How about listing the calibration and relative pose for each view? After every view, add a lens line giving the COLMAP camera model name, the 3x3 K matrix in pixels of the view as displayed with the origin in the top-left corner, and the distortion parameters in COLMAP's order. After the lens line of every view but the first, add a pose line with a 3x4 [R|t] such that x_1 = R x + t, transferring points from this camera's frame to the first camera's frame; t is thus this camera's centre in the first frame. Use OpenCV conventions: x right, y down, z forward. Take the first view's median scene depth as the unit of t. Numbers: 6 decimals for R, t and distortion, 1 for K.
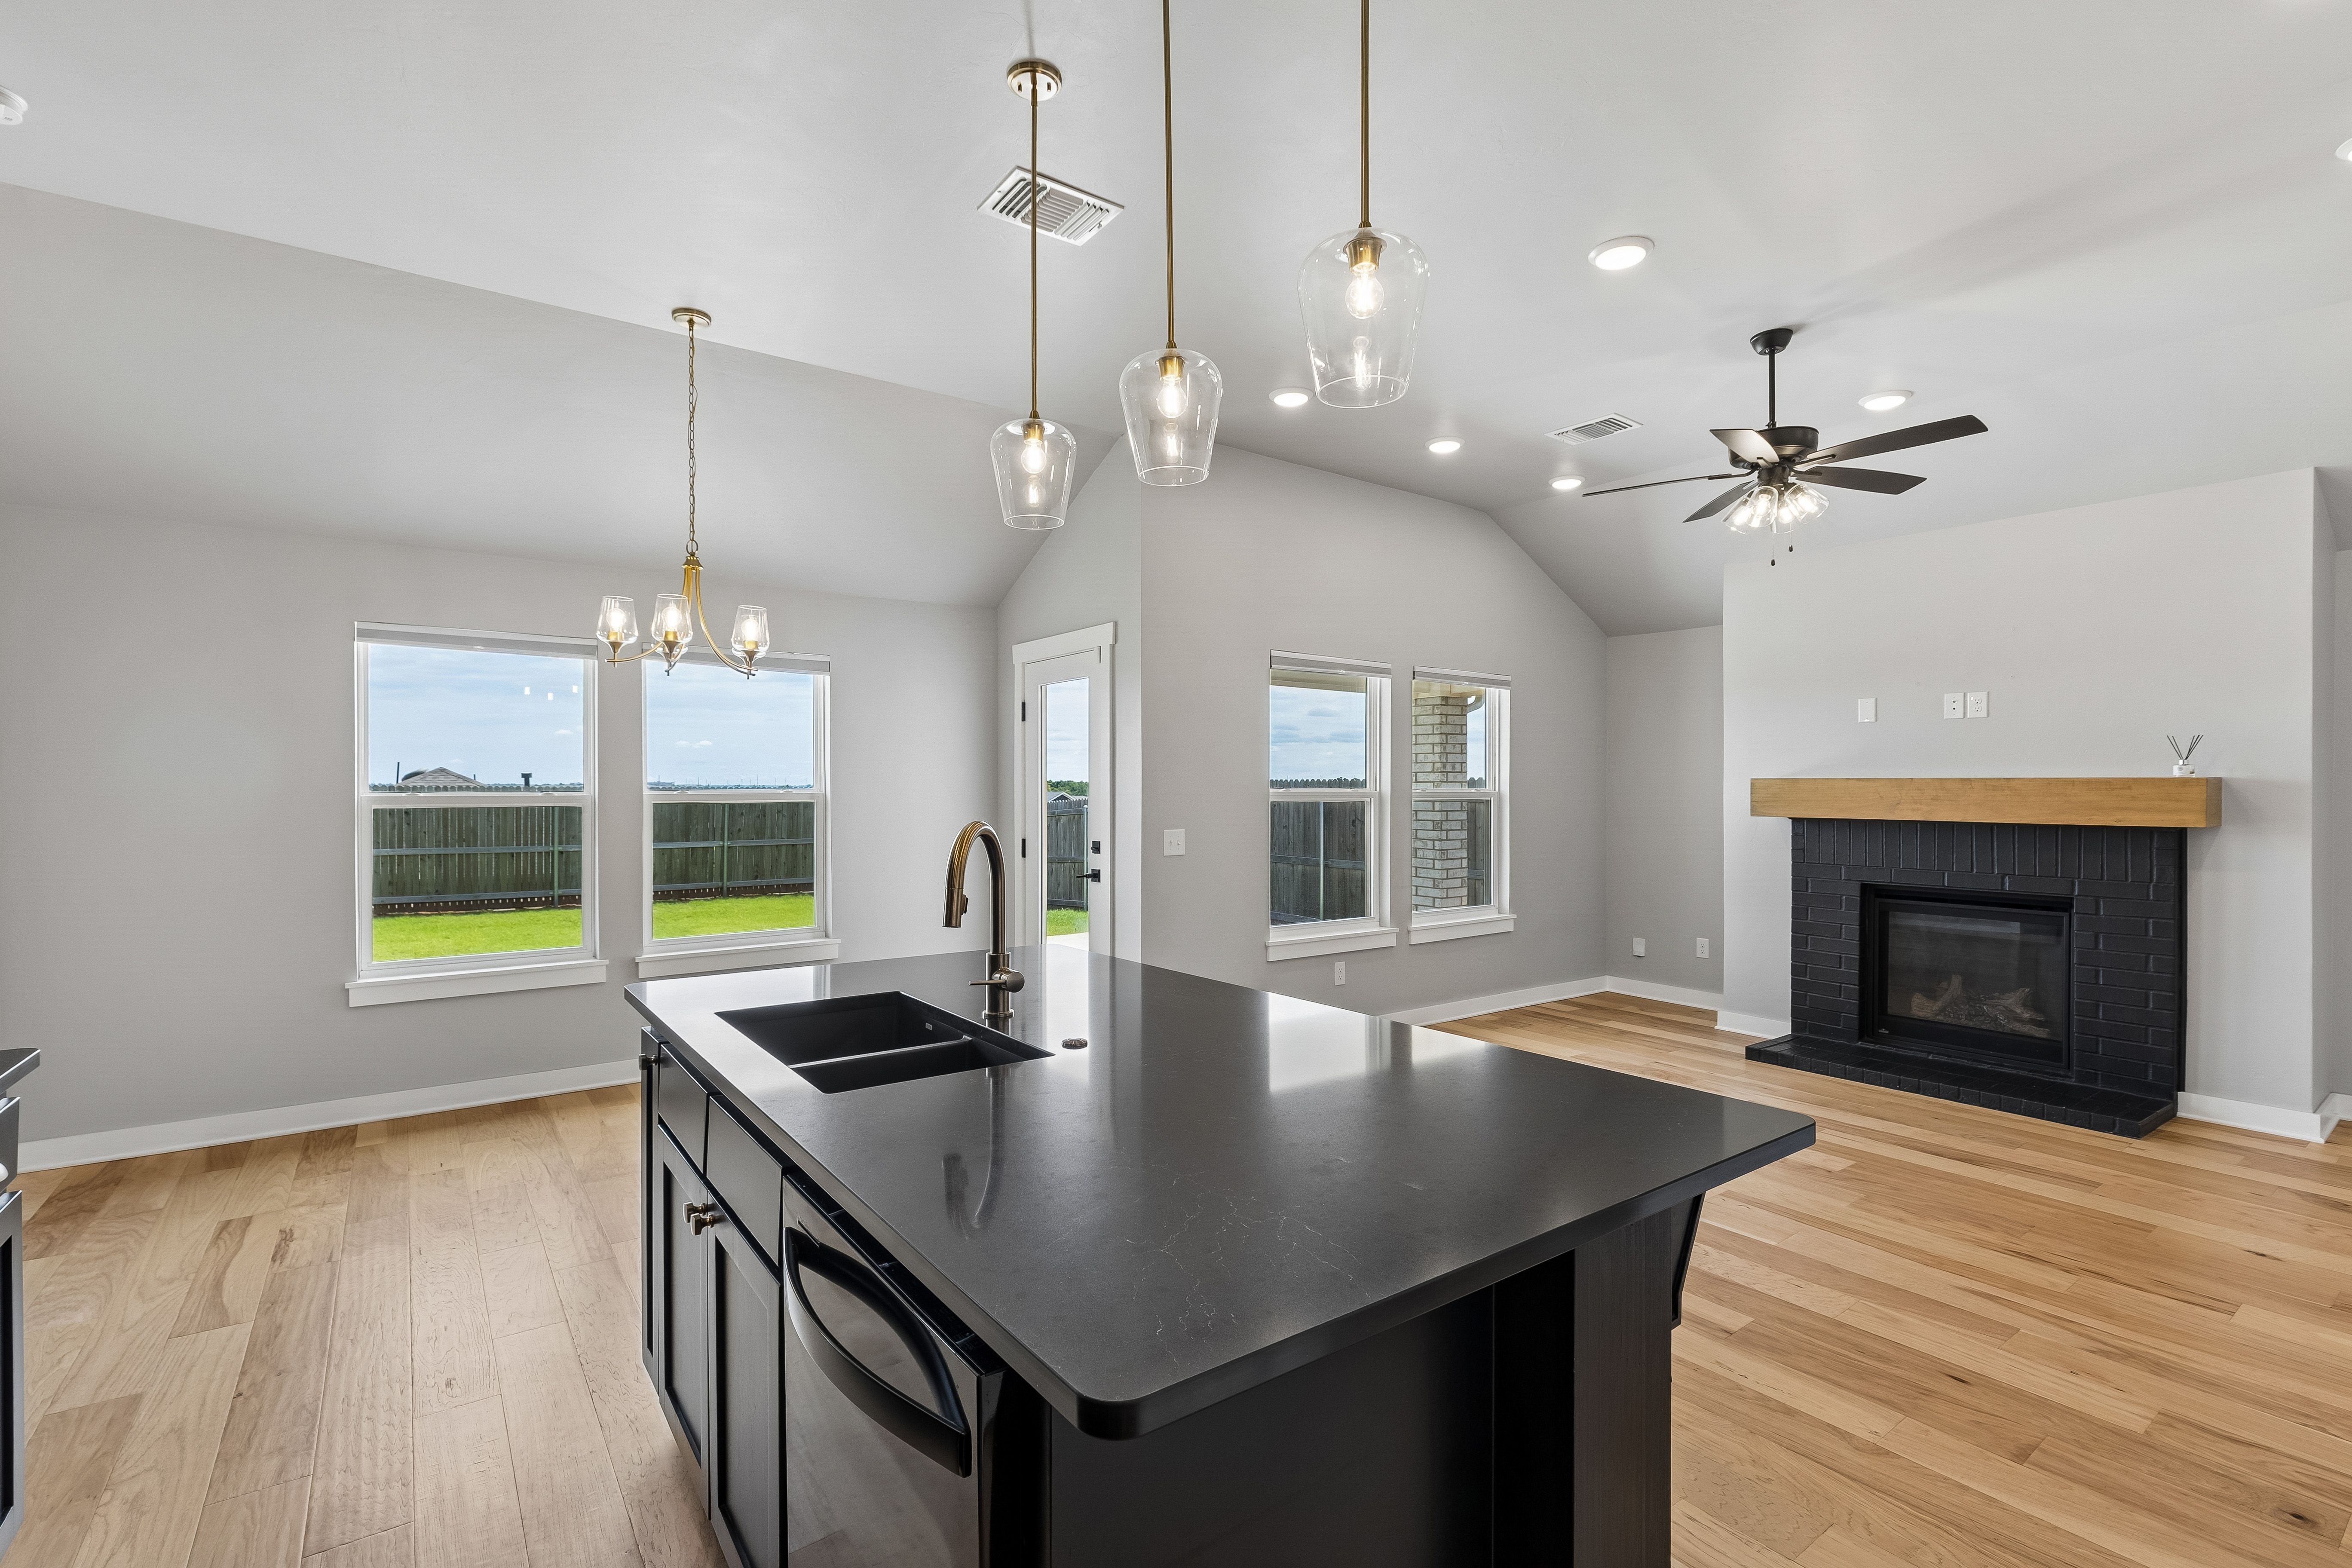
lens RADIAL K [[1060.9, 0, 1171.4], [0, 1060.9, 789.6], [0, 0, 1]] dist [0.005271, -0.002056]
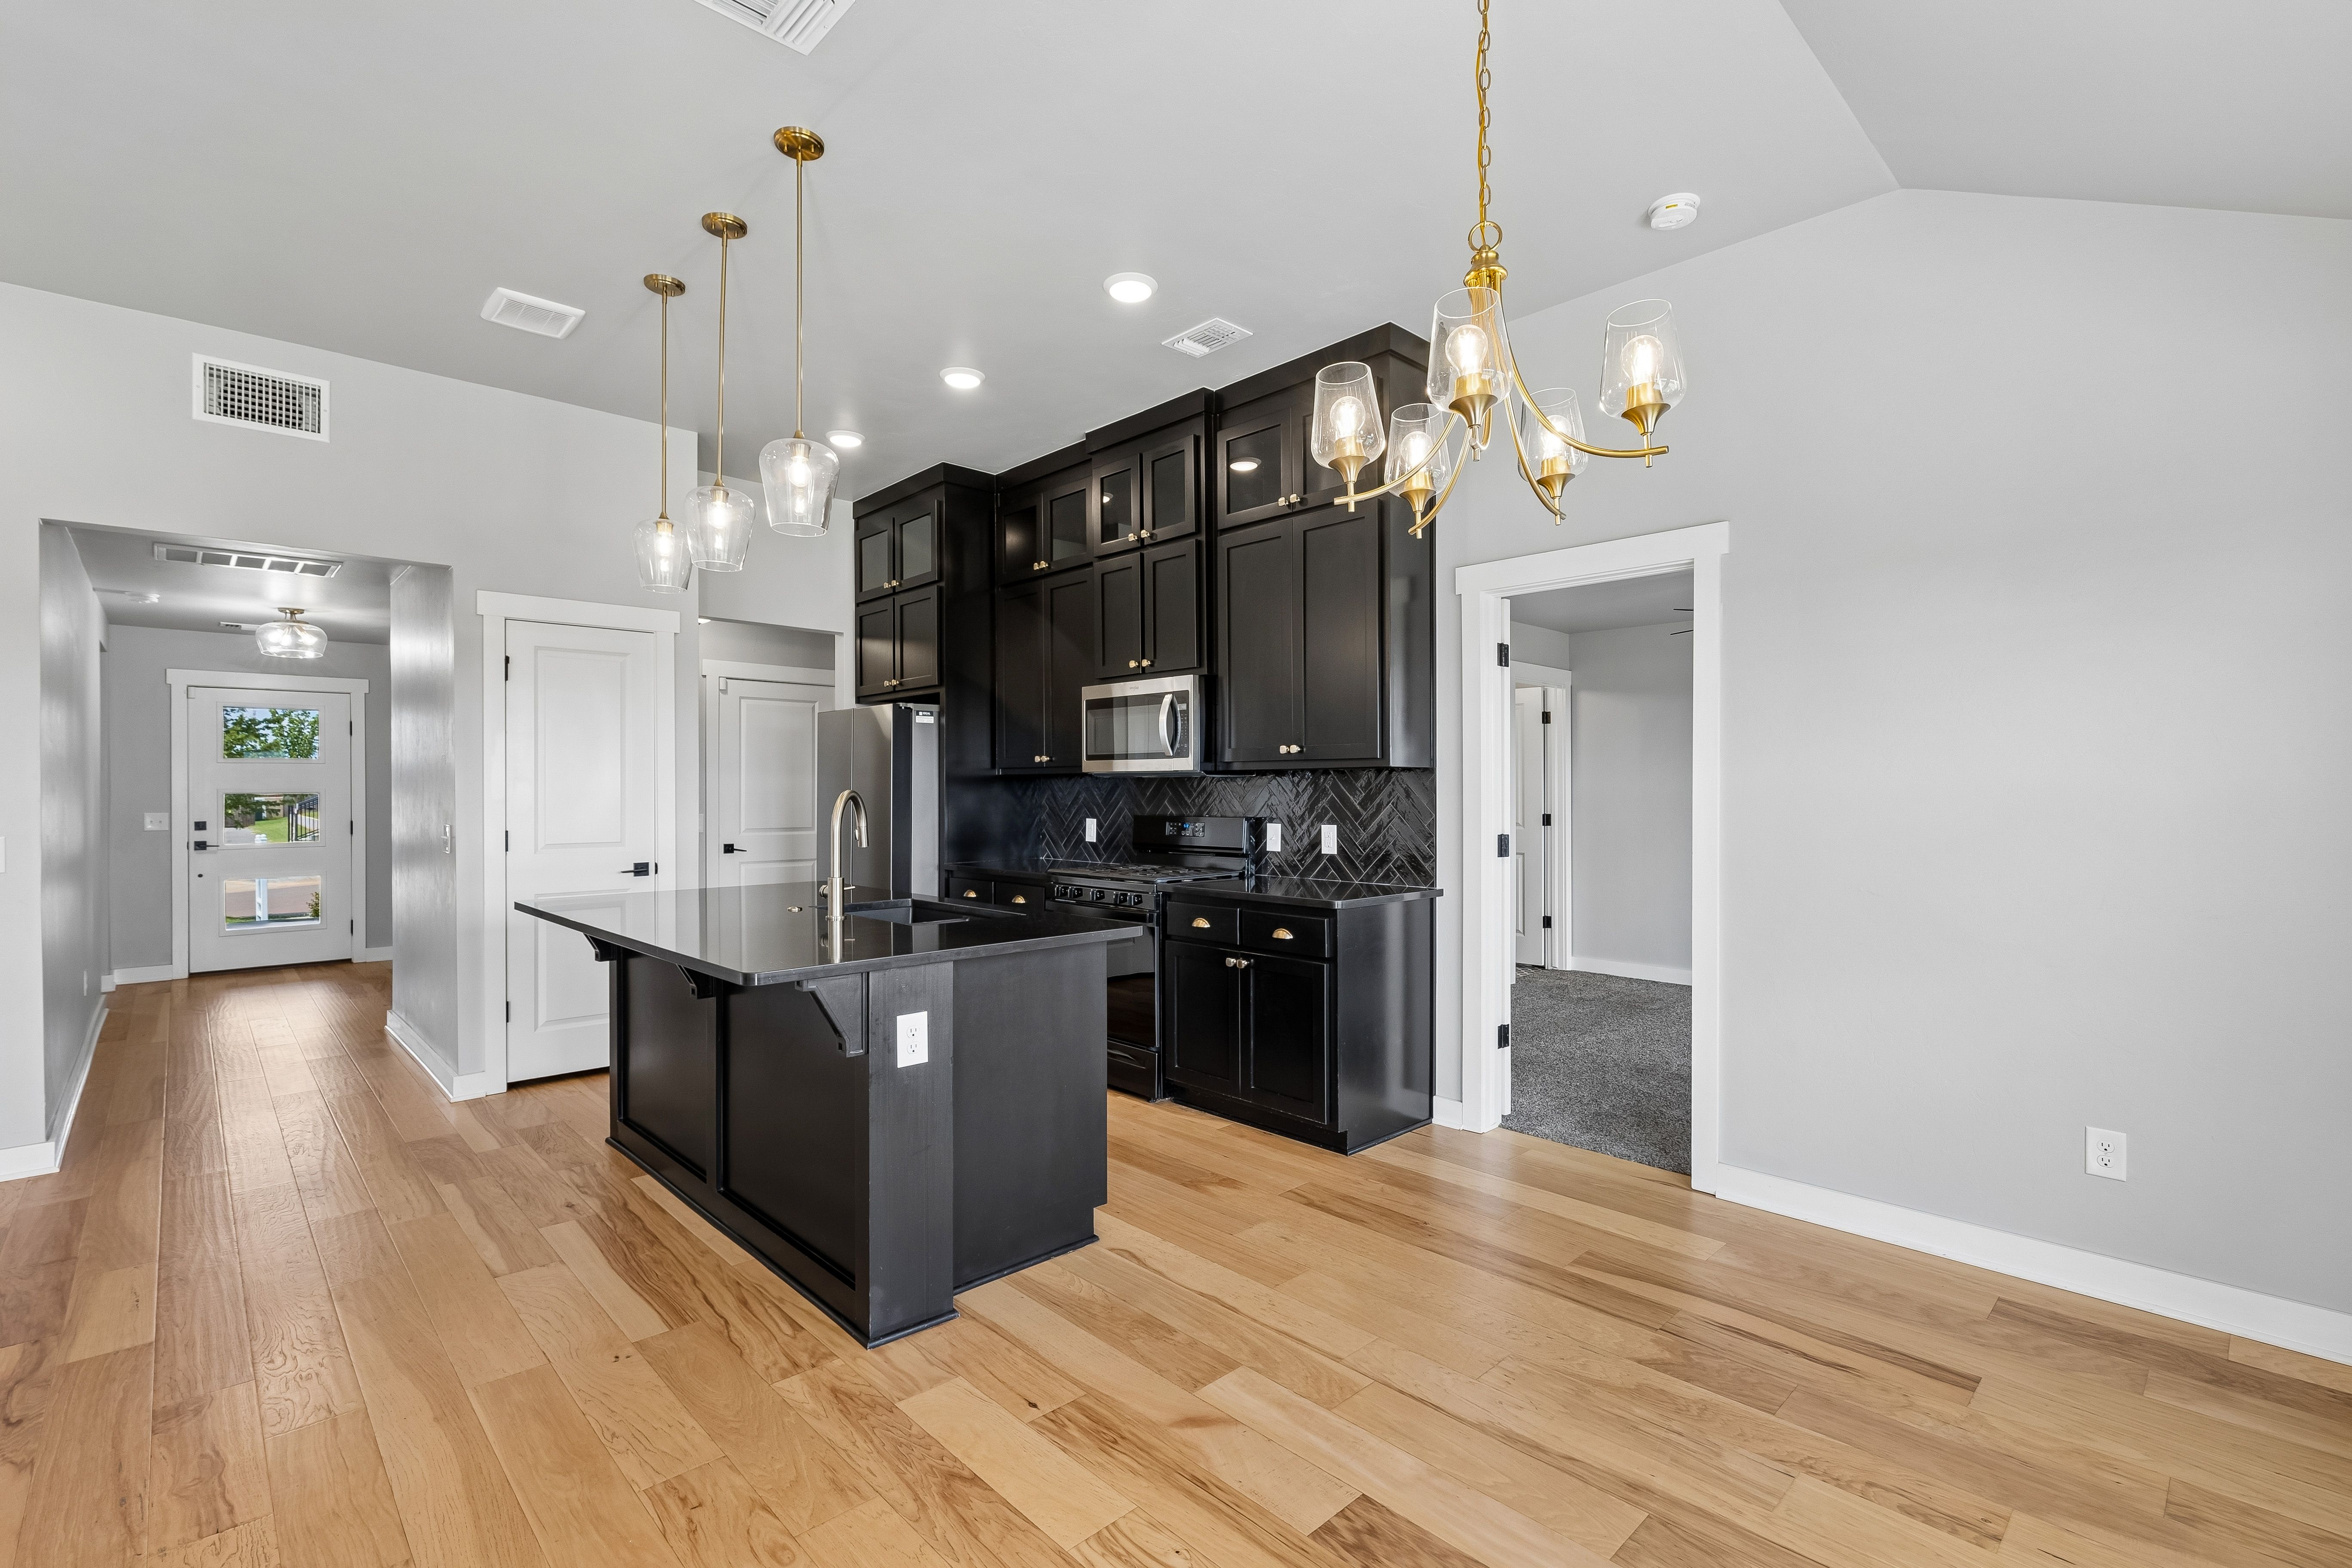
lens RADIAL K [[1060.9, 0, 1165.8], [0, 1060.9, 785.2], [0, 0, 1]] dist [0.005271, -0.002056]
pose [[-0.992802, 0.001310, -0.119761, -0.190863], [0.001272, 0.999999, 0.000393, 0.011383], [0.119762, 0.000237, -0.992803, 1.105874]]
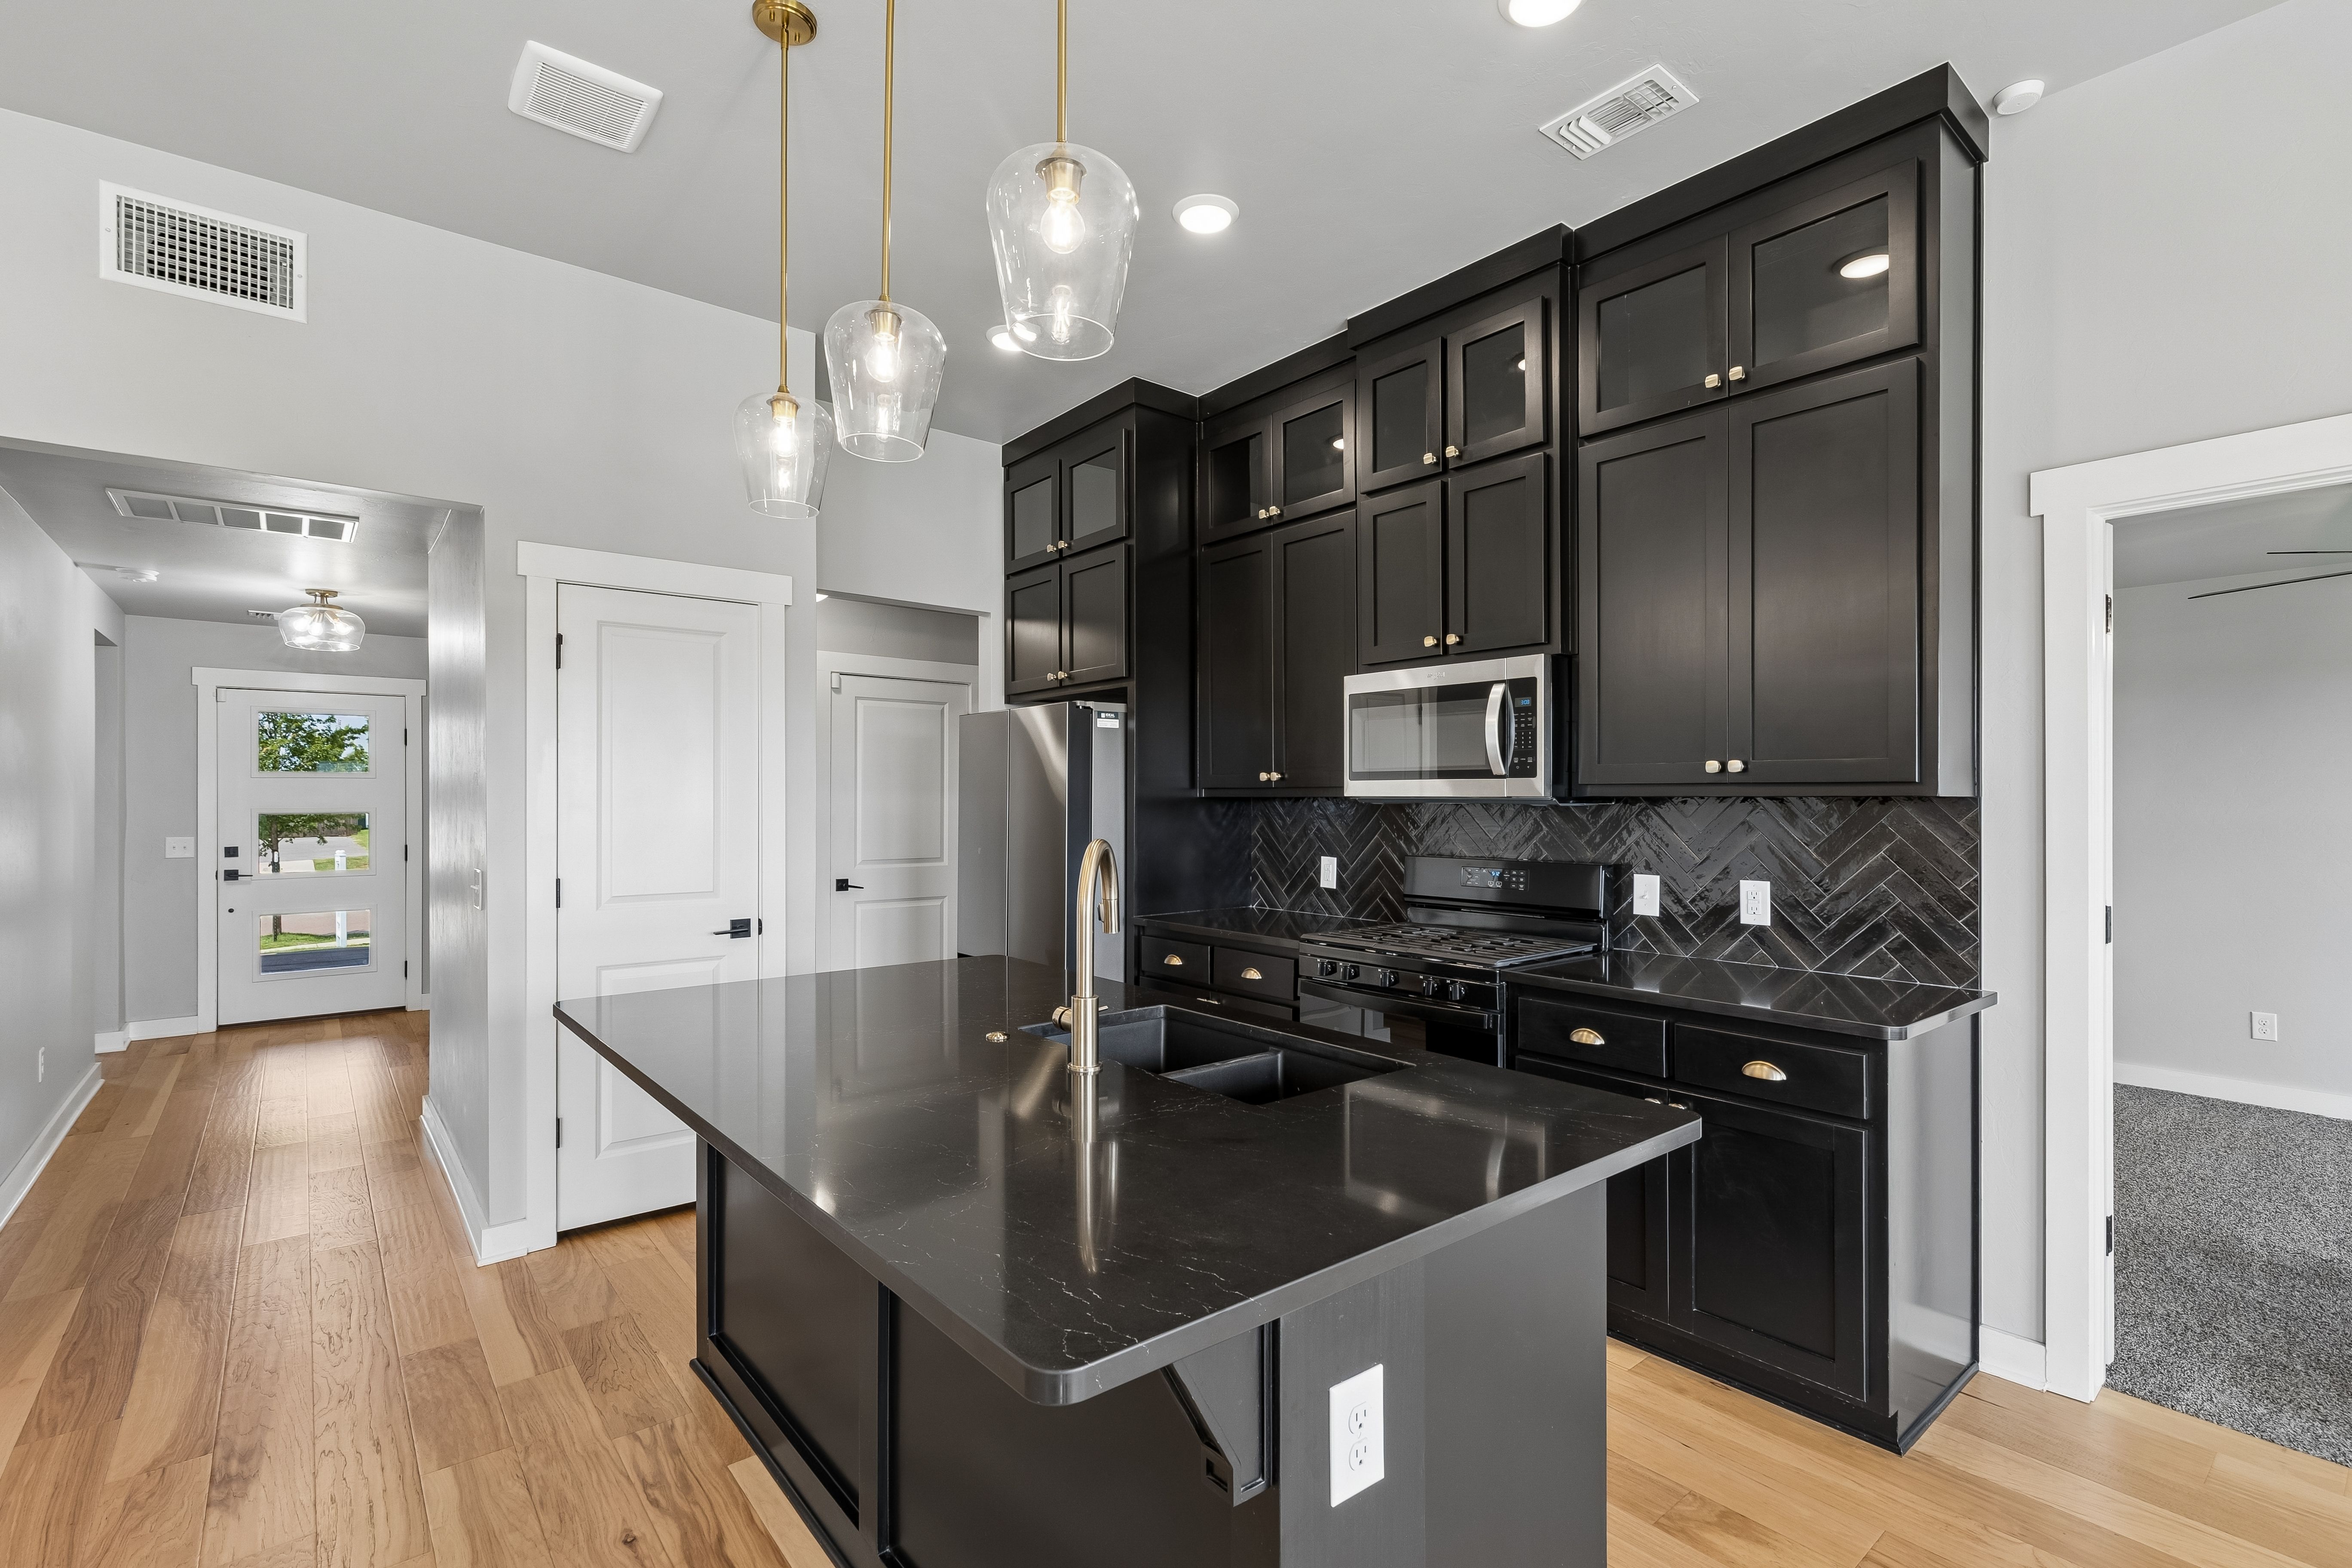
lens RADIAL K [[1060.9, 0, 1176.1], [0, 1060.9, 794.8], [0, 0, 1]] dist [0.005271, -0.002056]
pose [[-0.998310, -0.001183, -0.058104, -0.076761], [-0.001254, 0.999999, 0.001188, -0.002730], [0.058103, 0.001259, -0.998310, 0.799880]]
